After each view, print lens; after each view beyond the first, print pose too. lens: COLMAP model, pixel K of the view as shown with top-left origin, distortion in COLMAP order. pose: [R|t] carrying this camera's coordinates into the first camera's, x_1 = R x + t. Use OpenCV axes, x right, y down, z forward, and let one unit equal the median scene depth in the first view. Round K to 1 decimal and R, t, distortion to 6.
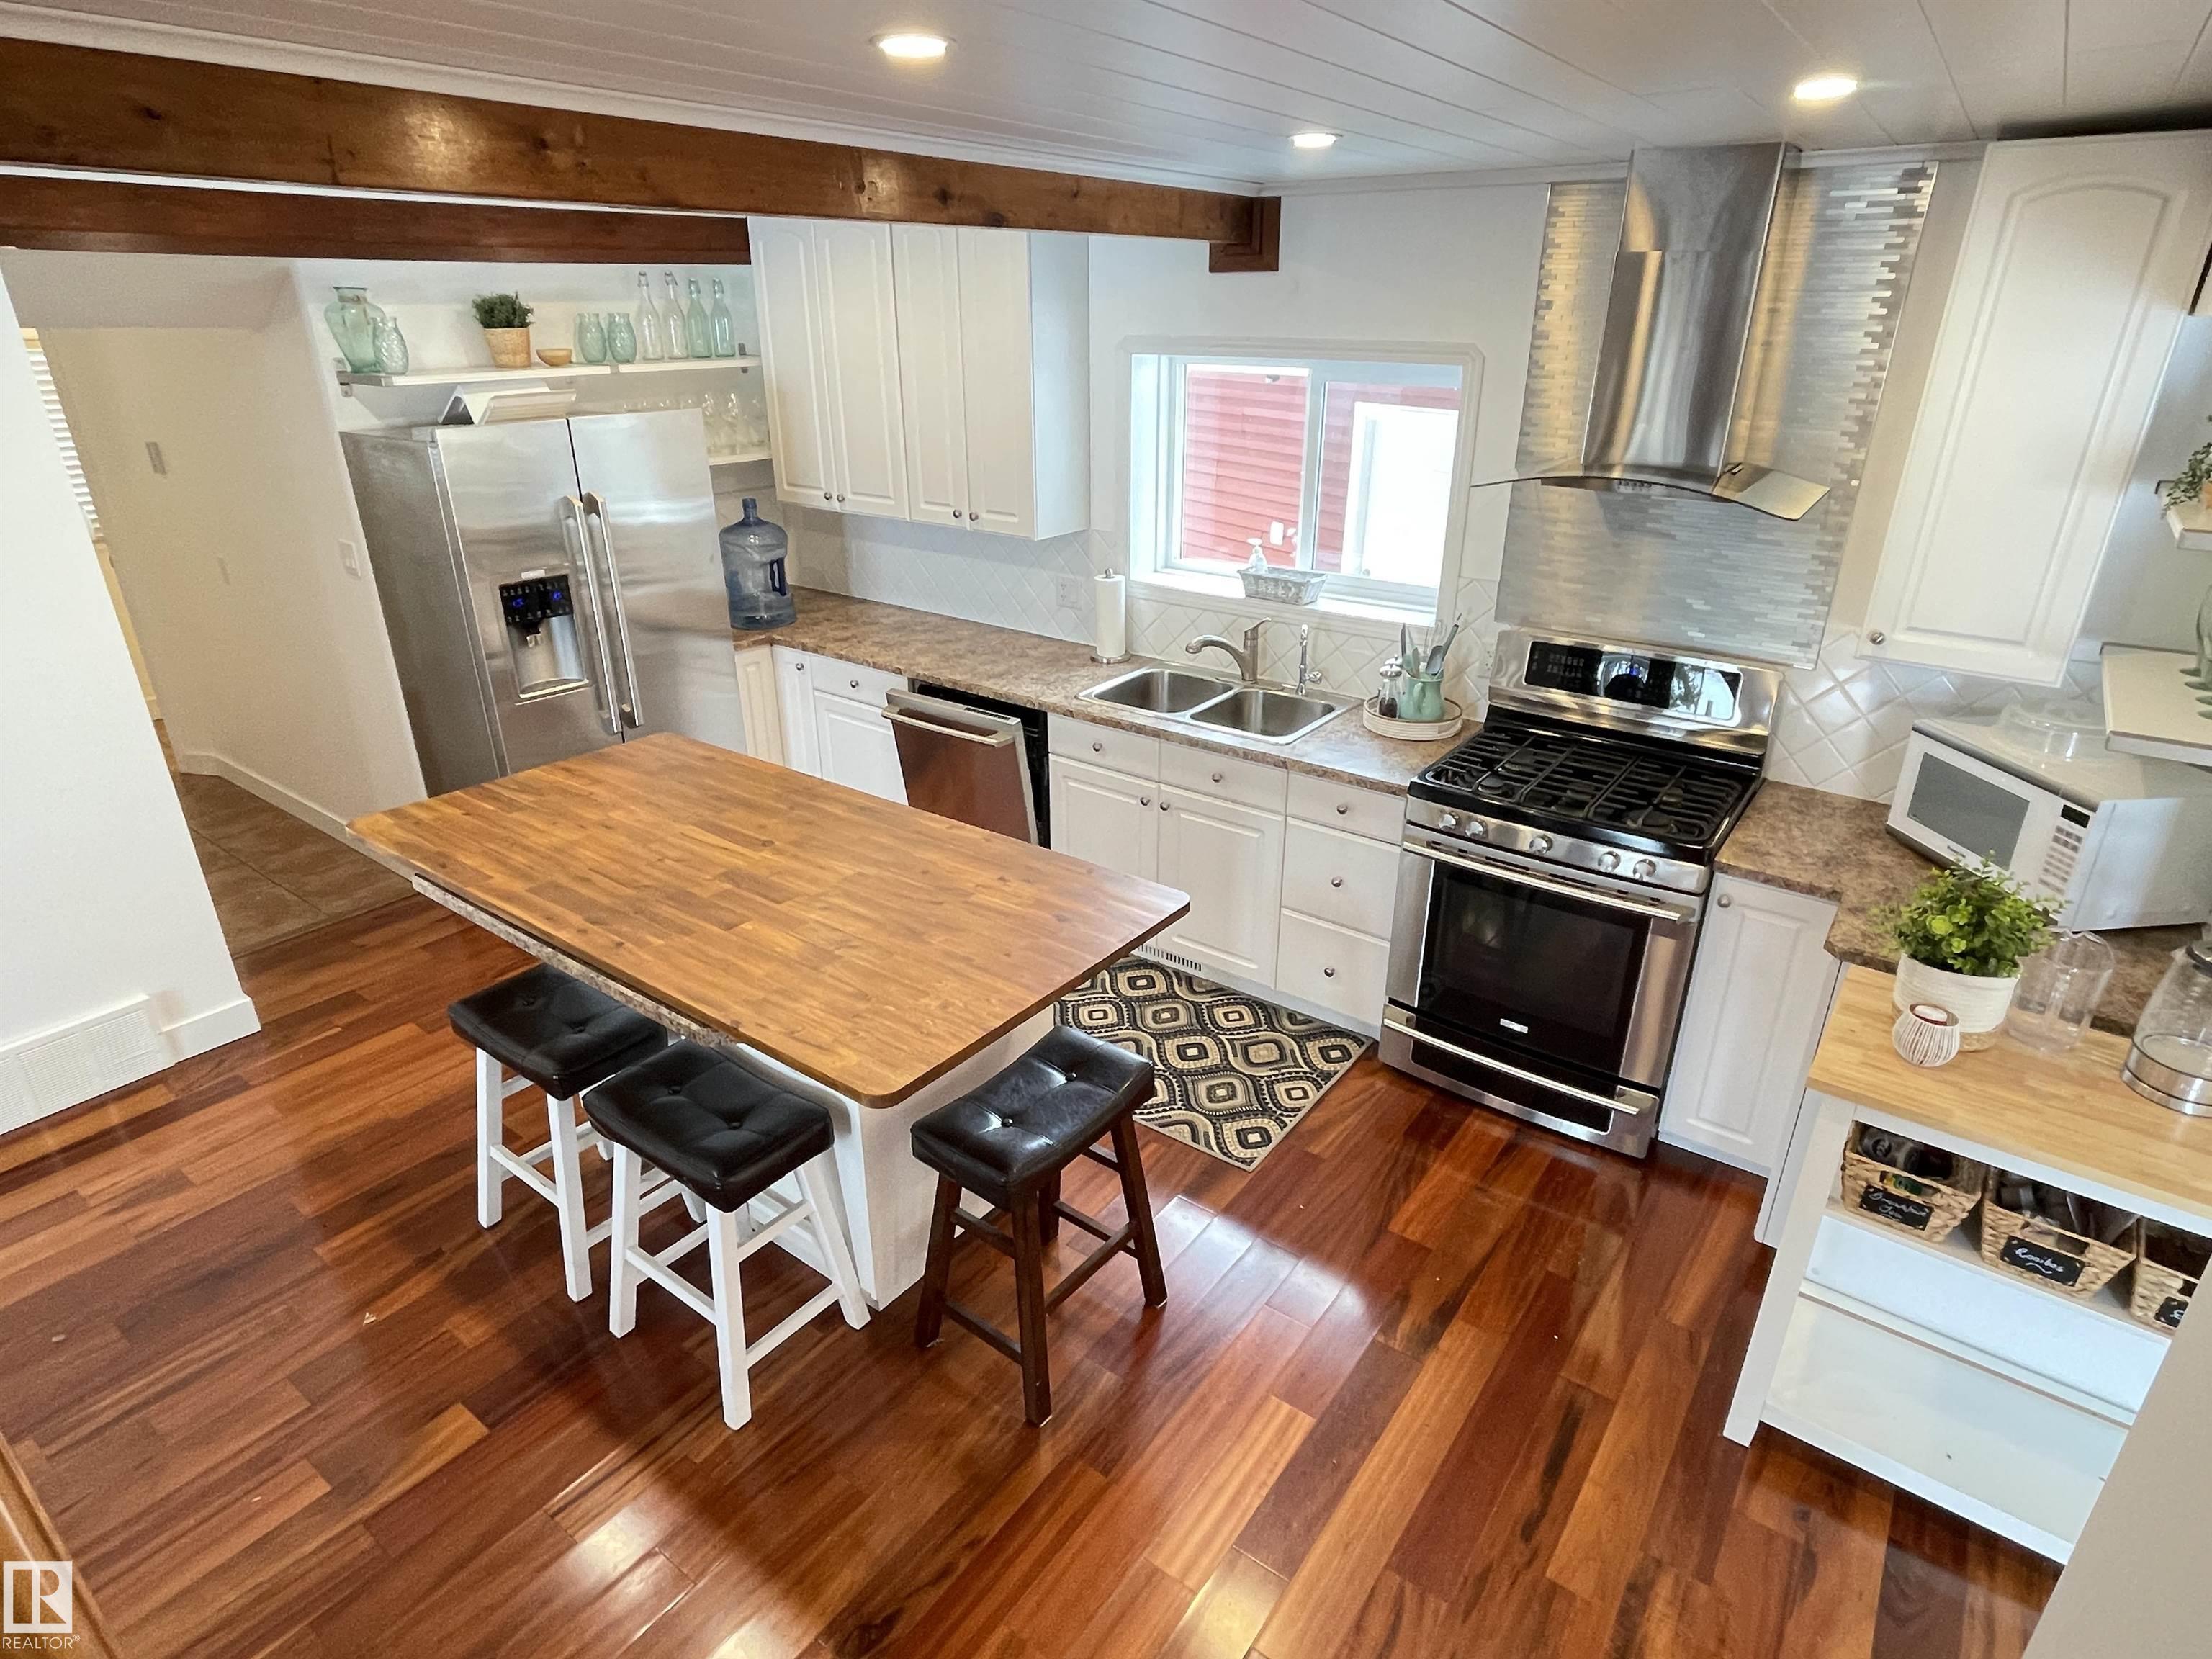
lens RADIAL K [[1196.2, 0, 1100.7], [0, 1196.2, 835.2], [0, 0, 1]] dist [-0.003989, -0.000724]
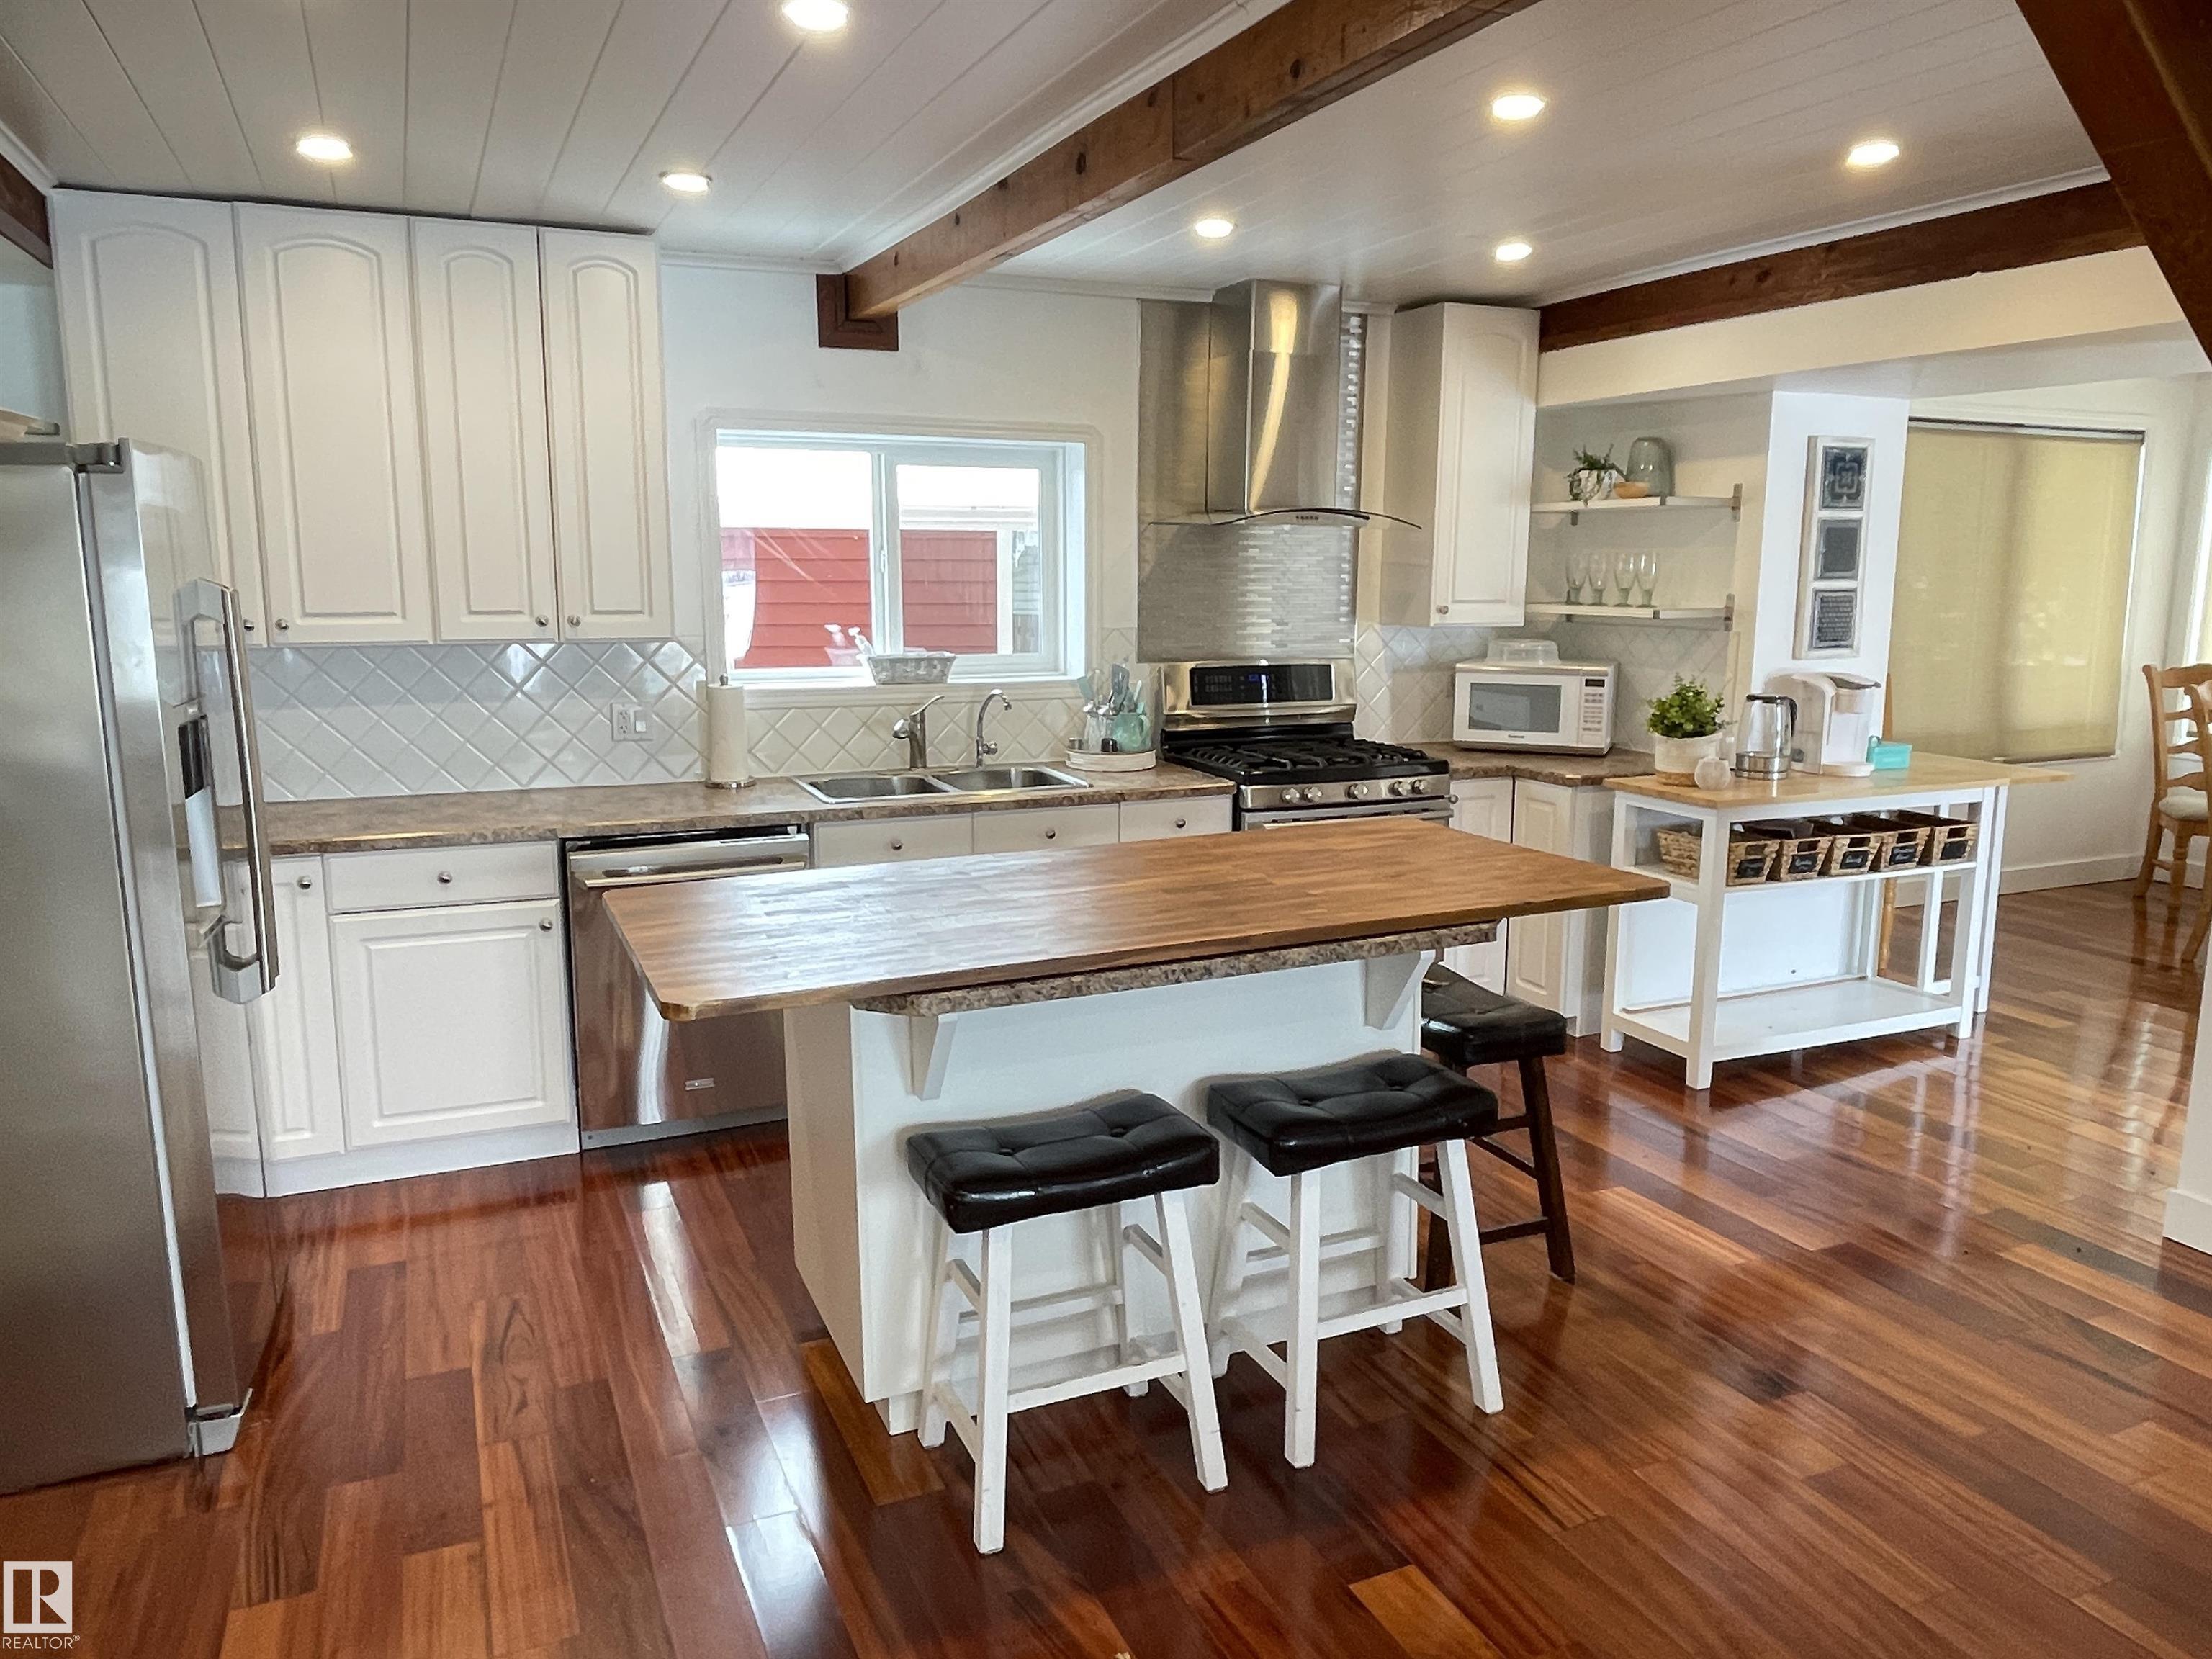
lens RADIAL K [[1527.6, 0, 1104.5], [0, 1527.6, 818.0], [0, 0, 1]] dist [0.003554, -0.006890]
pose [[0.484961, -0.148404, 0.861852, -0.883510], [0.351958, 0.935284, -0.036997, 0.000043], [-0.800586, 0.321278, 0.505808, 0.327499]]
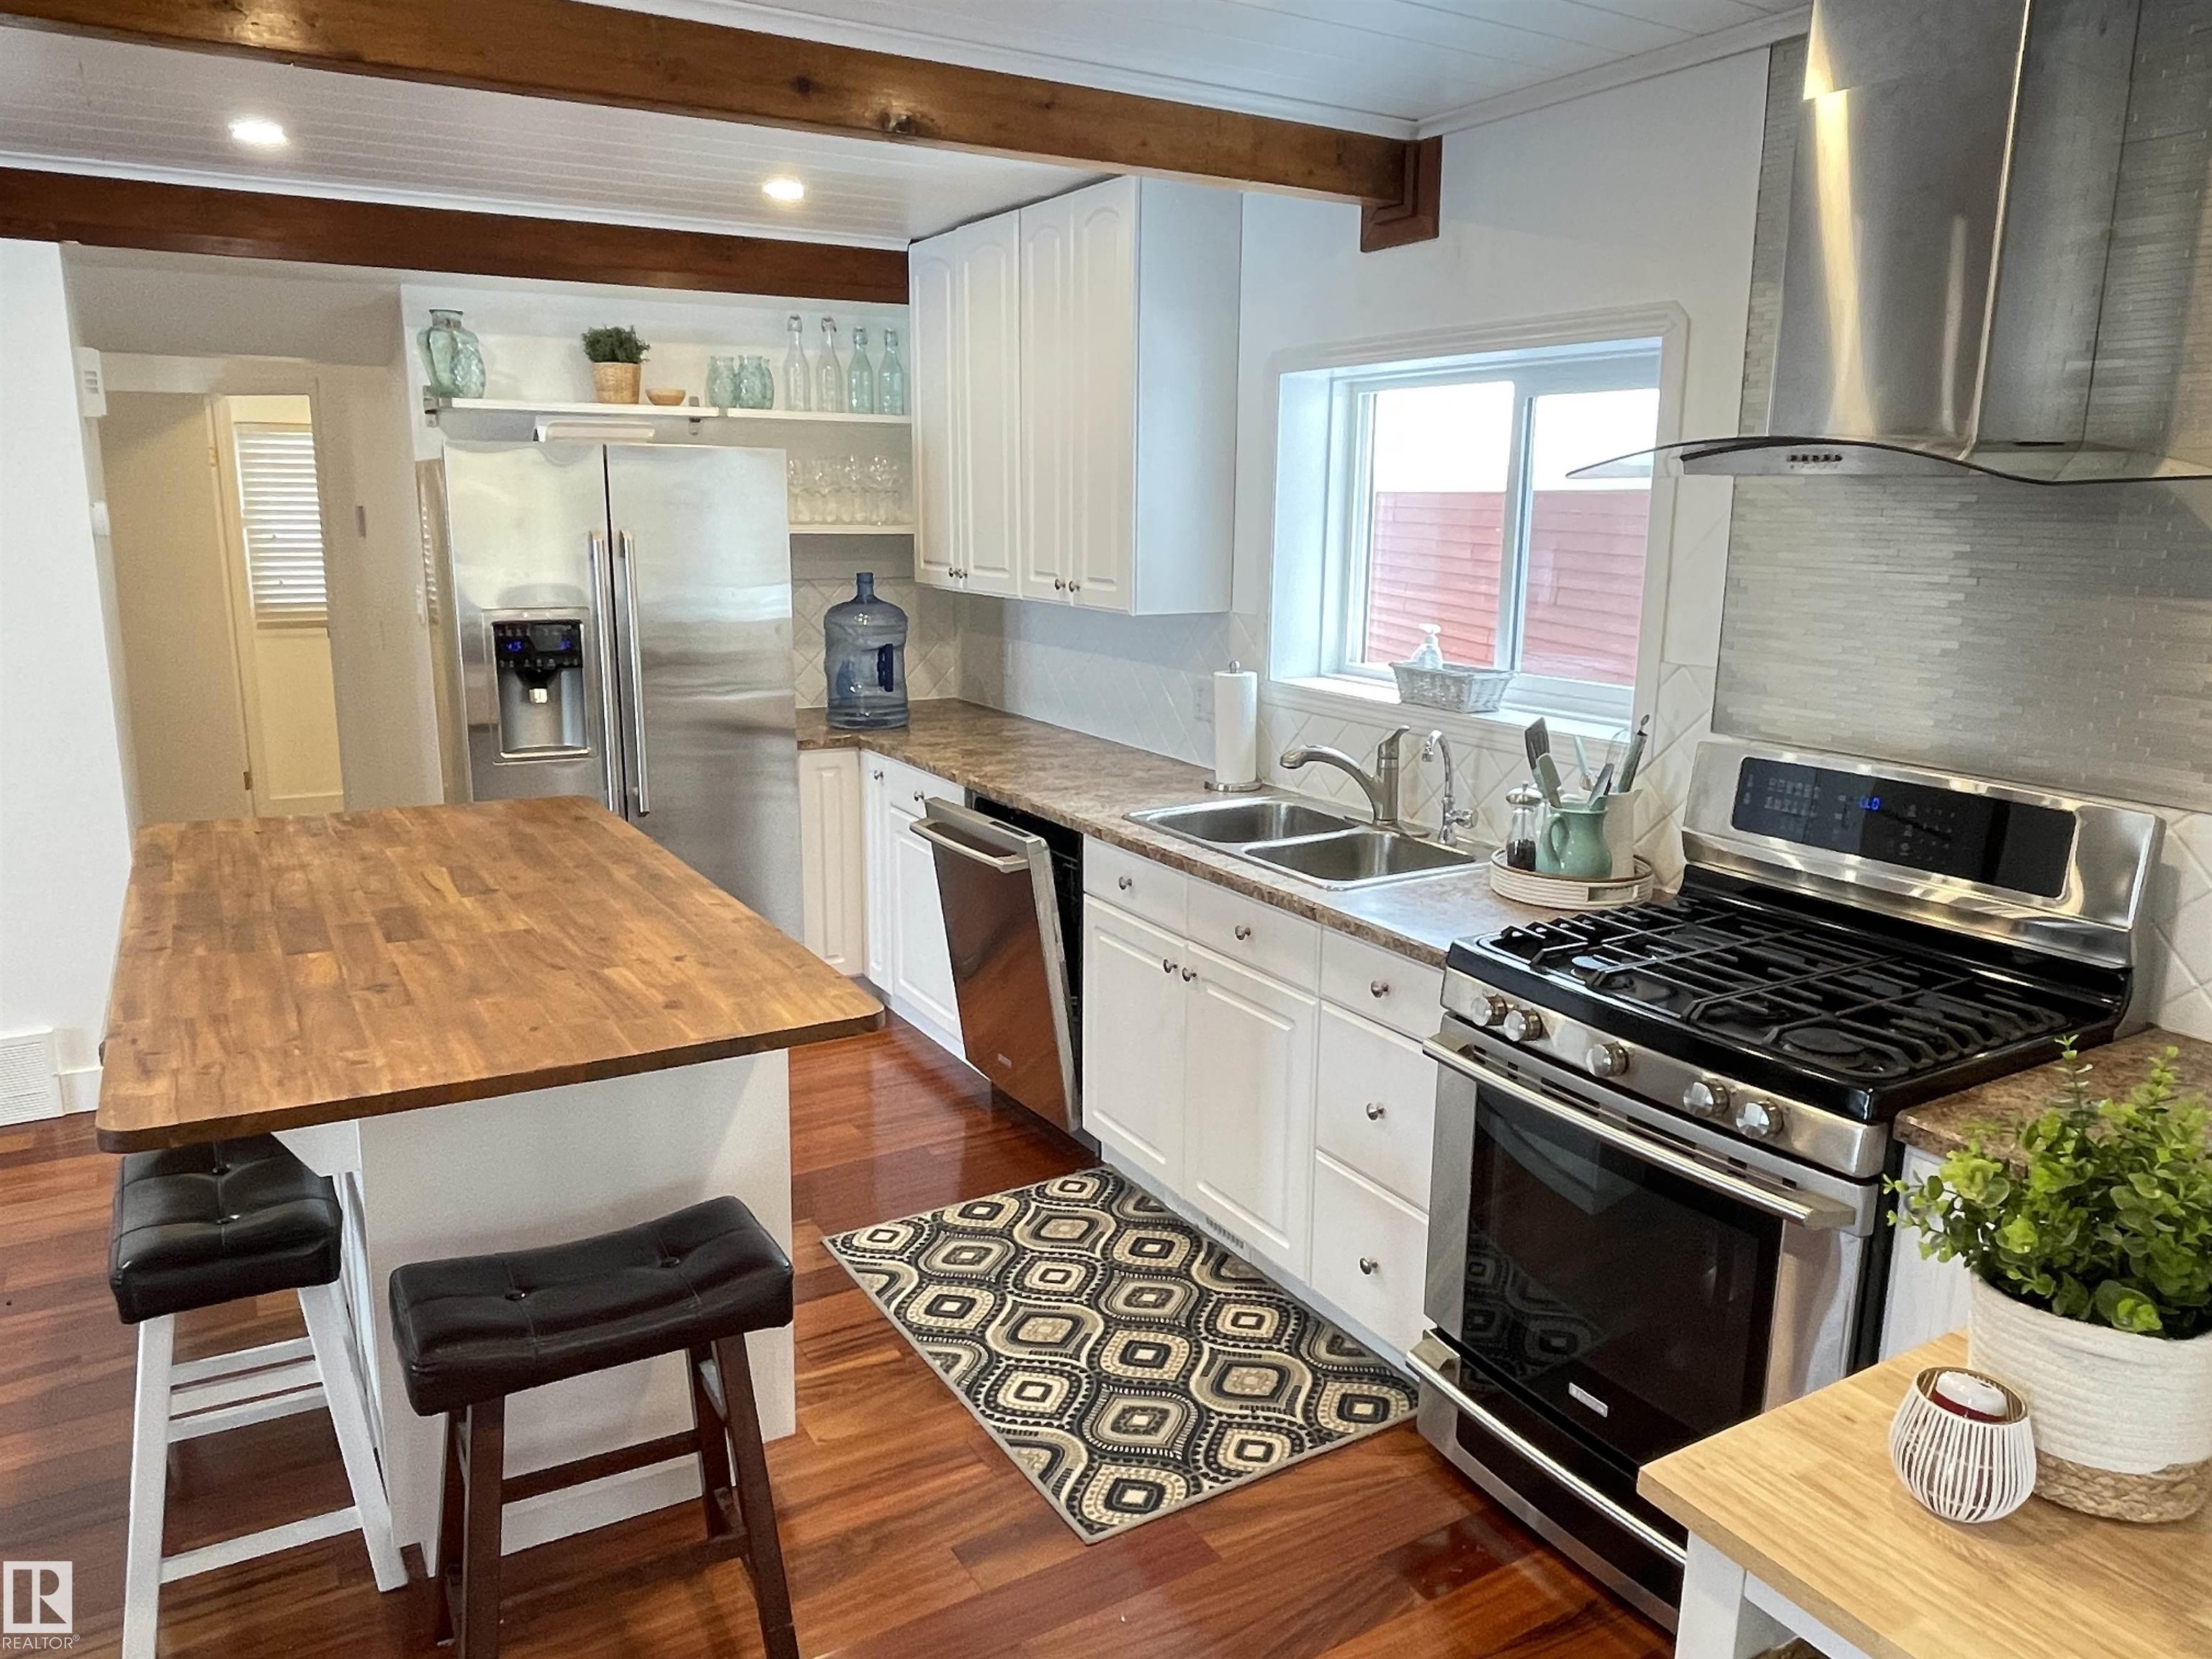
lens RADIAL K [[1527.6, 0, 1108.5], [0, 1527.6, 832.2], [0, 0, 1]] dist [0.003554, -0.006890]
pose [[0.923507, 0.091385, -0.372536, 0.321301], [-0.166256, 0.970600, -0.174053, 0.054178], [0.345678, 0.222676, 0.911549, 0.183298]]
